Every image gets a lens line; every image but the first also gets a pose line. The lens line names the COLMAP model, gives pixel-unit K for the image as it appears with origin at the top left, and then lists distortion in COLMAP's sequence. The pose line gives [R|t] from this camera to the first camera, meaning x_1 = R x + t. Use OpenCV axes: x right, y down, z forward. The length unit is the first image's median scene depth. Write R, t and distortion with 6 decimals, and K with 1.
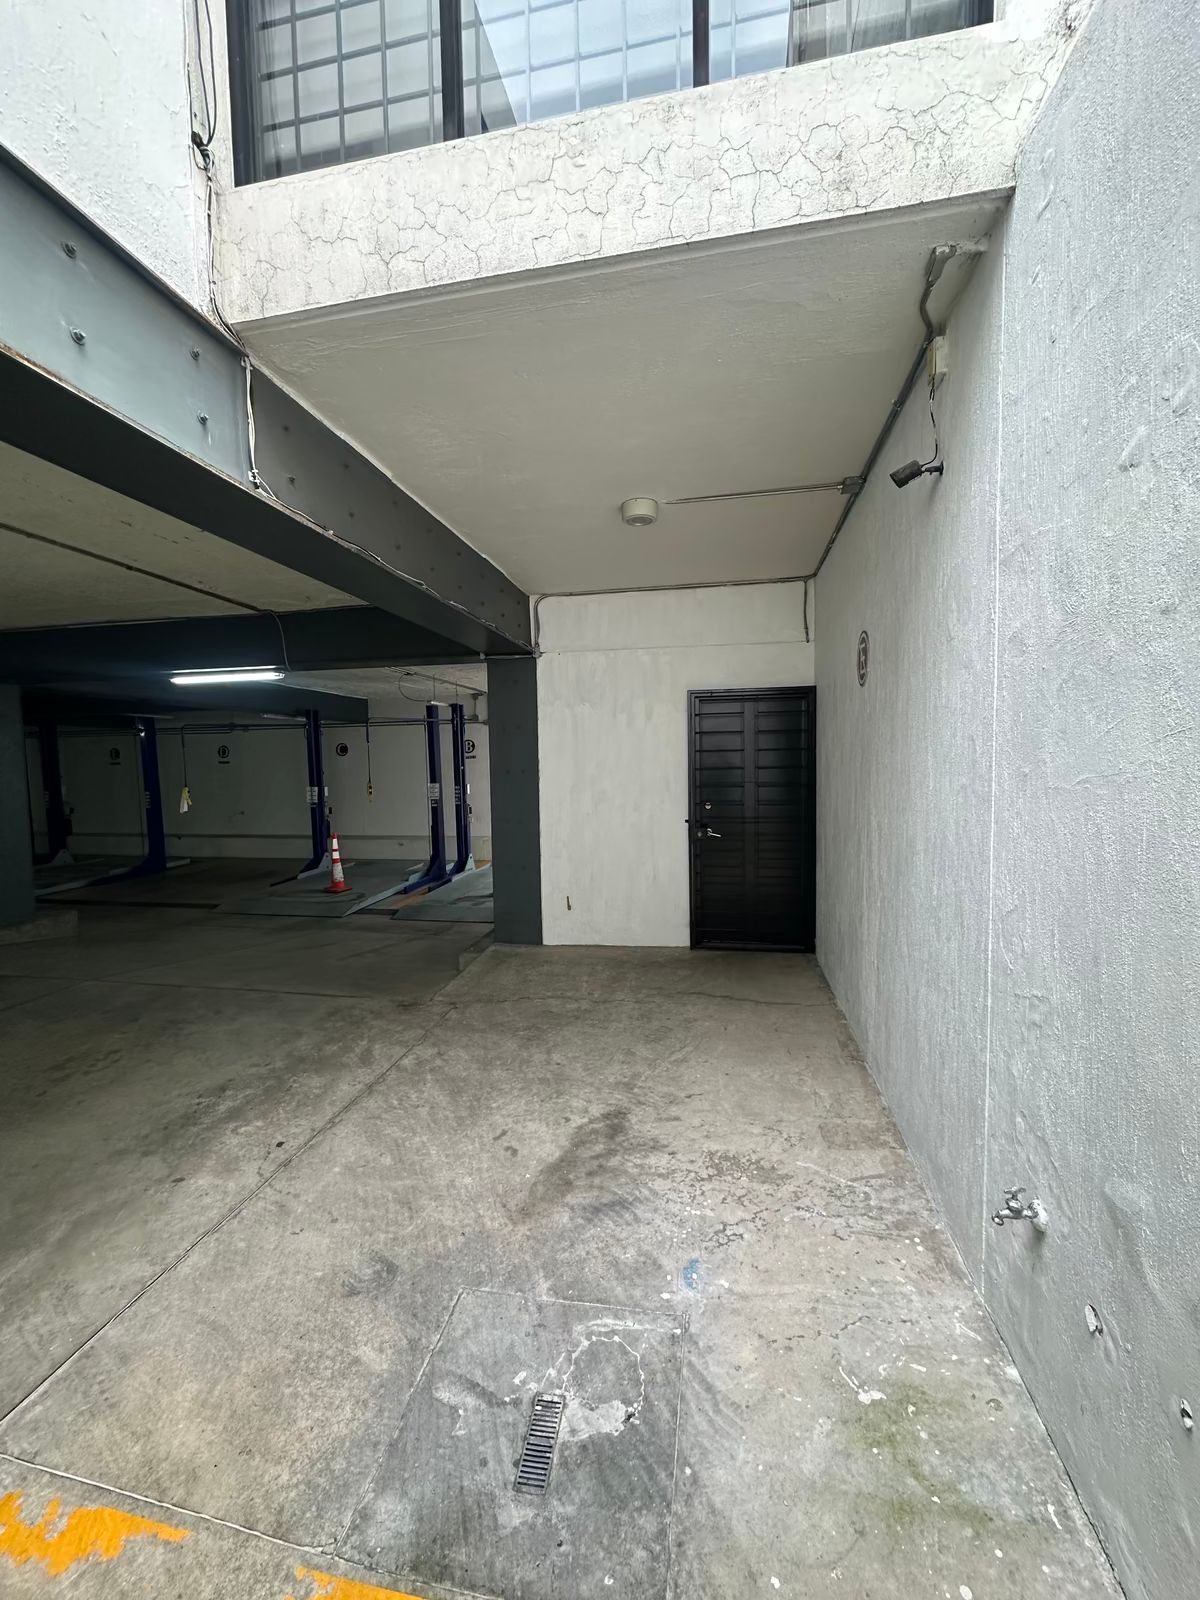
lens RADIAL K [[637.7, 0, 601.1], [0, 637.7, 799.6], [0, 0, 1]] dist [-0.002464, 0.000567]
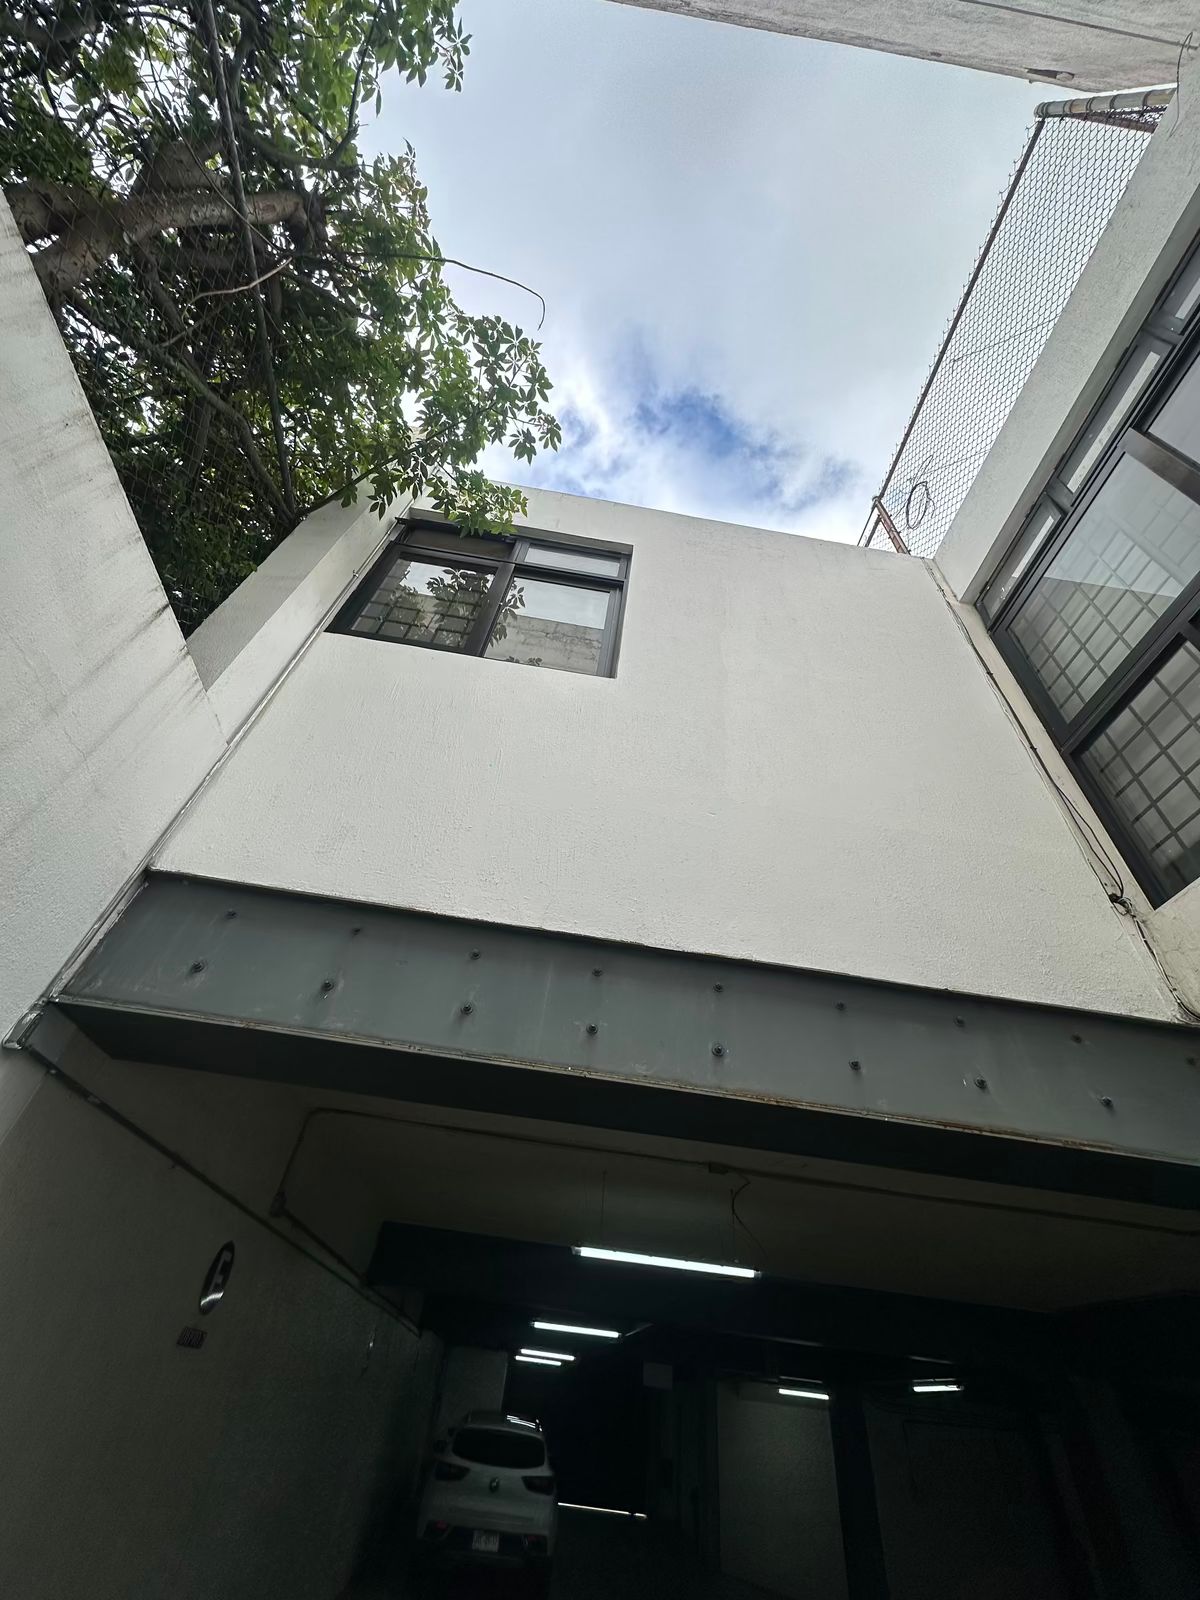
lens RADIAL K [[637.7, 0, 601.1], [0, 637.7, 799.6], [0, 0, 1]] dist [-0.002464, 0.000567]
pose [[0.304435, -0.625548, -0.718338, 0.086492], [-0.157939, 0.710545, -0.685697, -0.083060], [0.939348, 0.322203, 0.117516, -0.161934]]
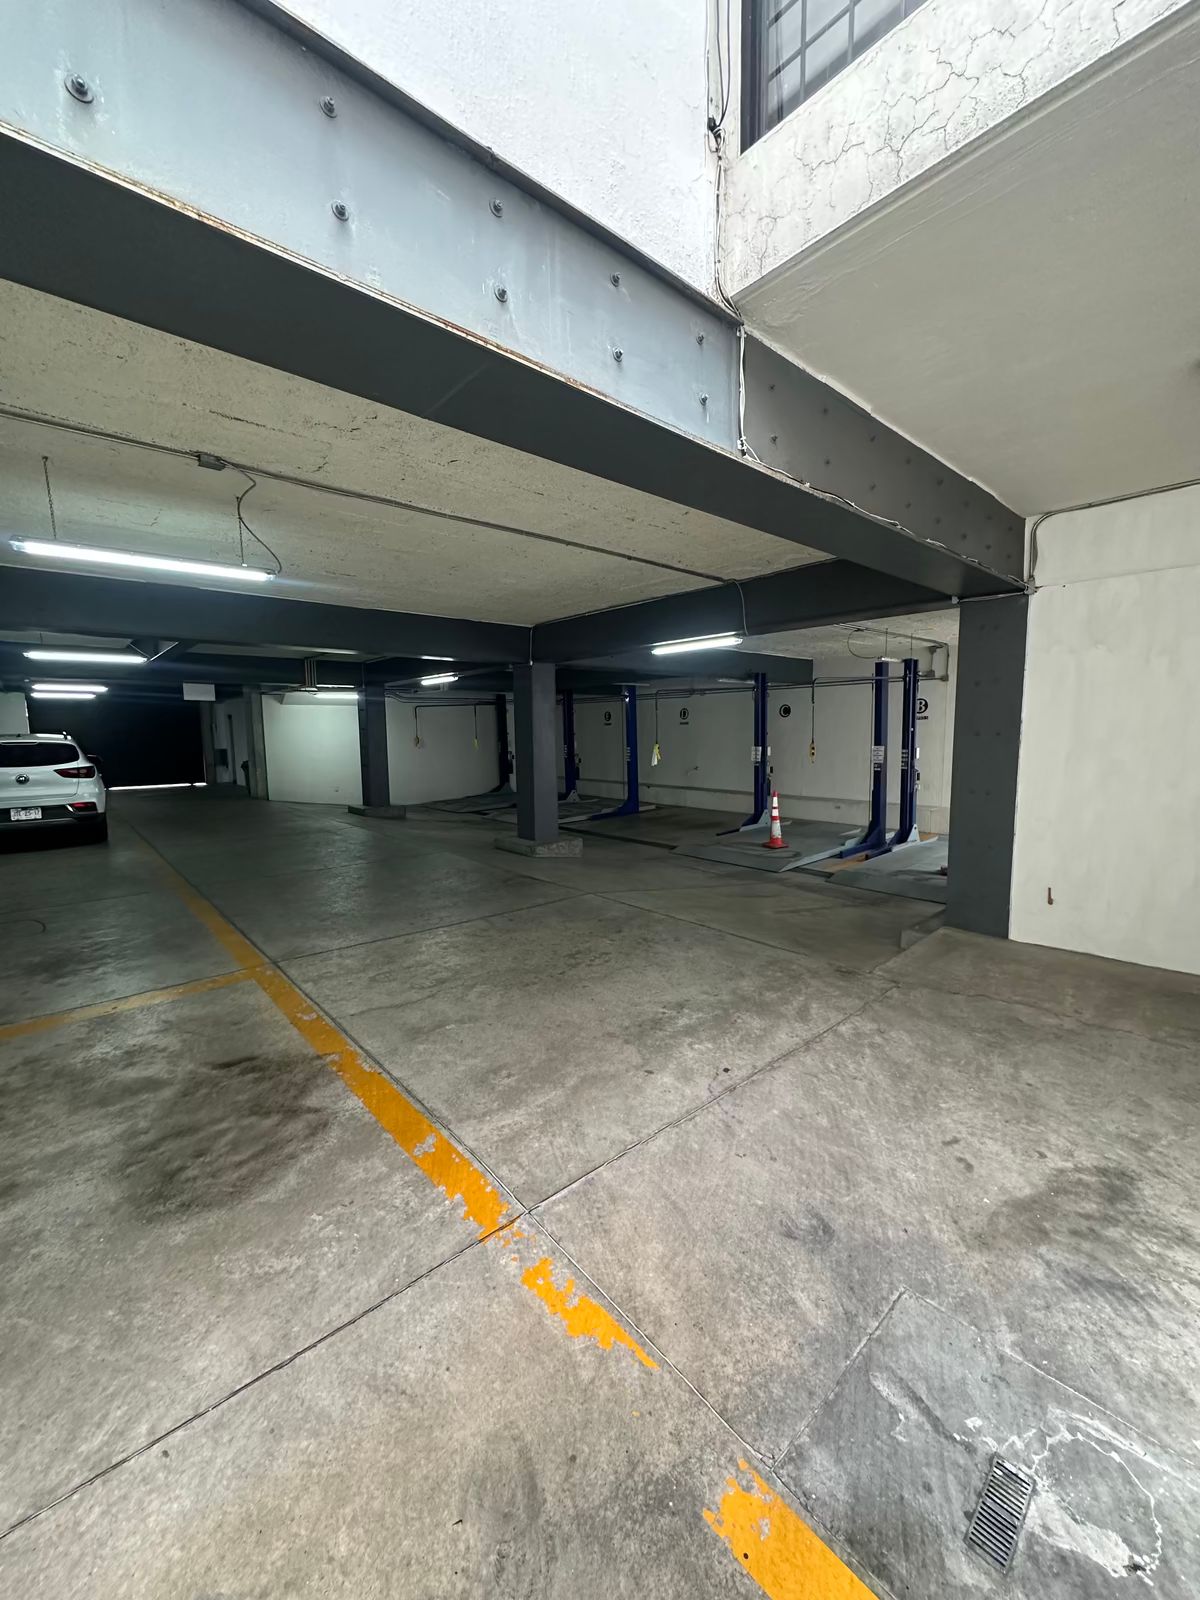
lens RADIAL K [[637.7, 0, 601.1], [0, 637.7, 799.6], [0, 0, 1]] dist [-0.002464, 0.000567]
pose [[0.791163, 0.074001, -0.607113, -0.043939], [-0.037594, 0.996660, 0.072492, 0.003944], [0.610449, -0.034529, 0.791302, 0.013618]]
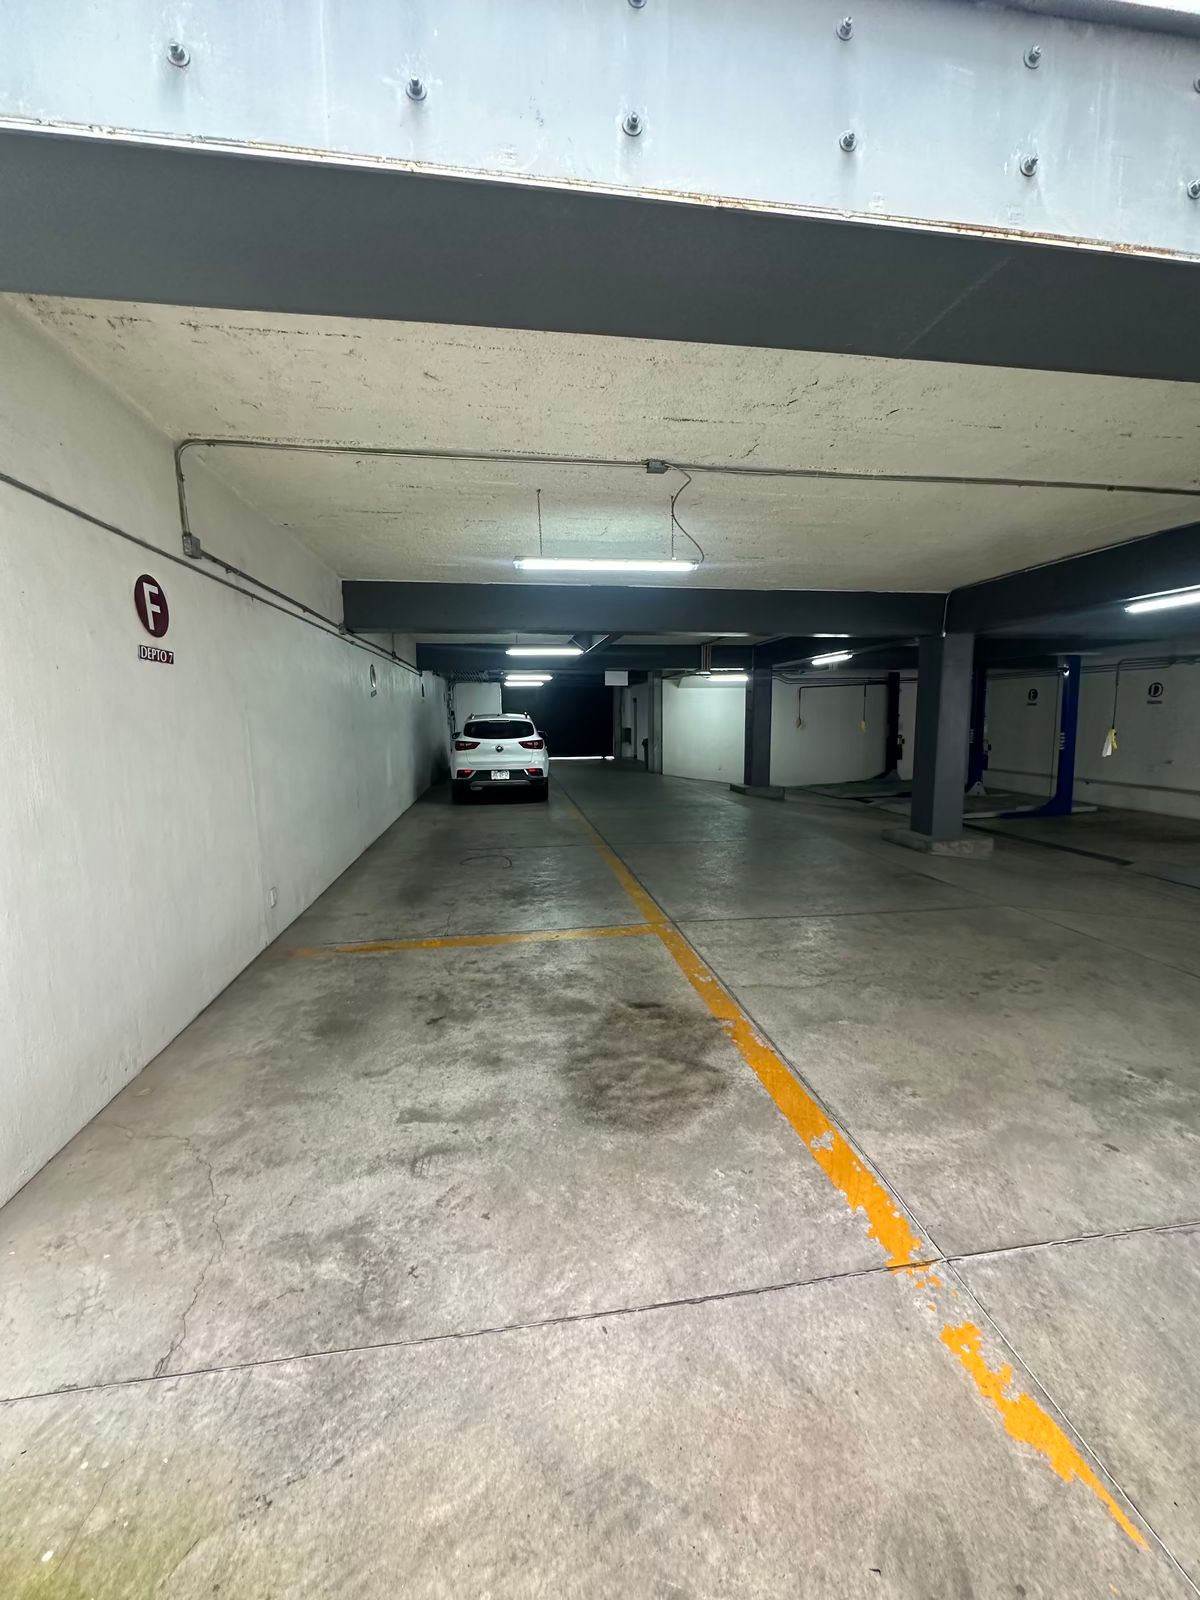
lens RADIAL K [[637.7, 0, 601.1], [0, 637.7, 799.6], [0, 0, 1]] dist [-0.002464, 0.000567]
pose [[0.336267, 0.136066, -0.931886, -0.109808], [-0.051108, 0.990686, 0.126210, 0.011659], [0.940379, 0.005186, 0.340089, -0.024767]]
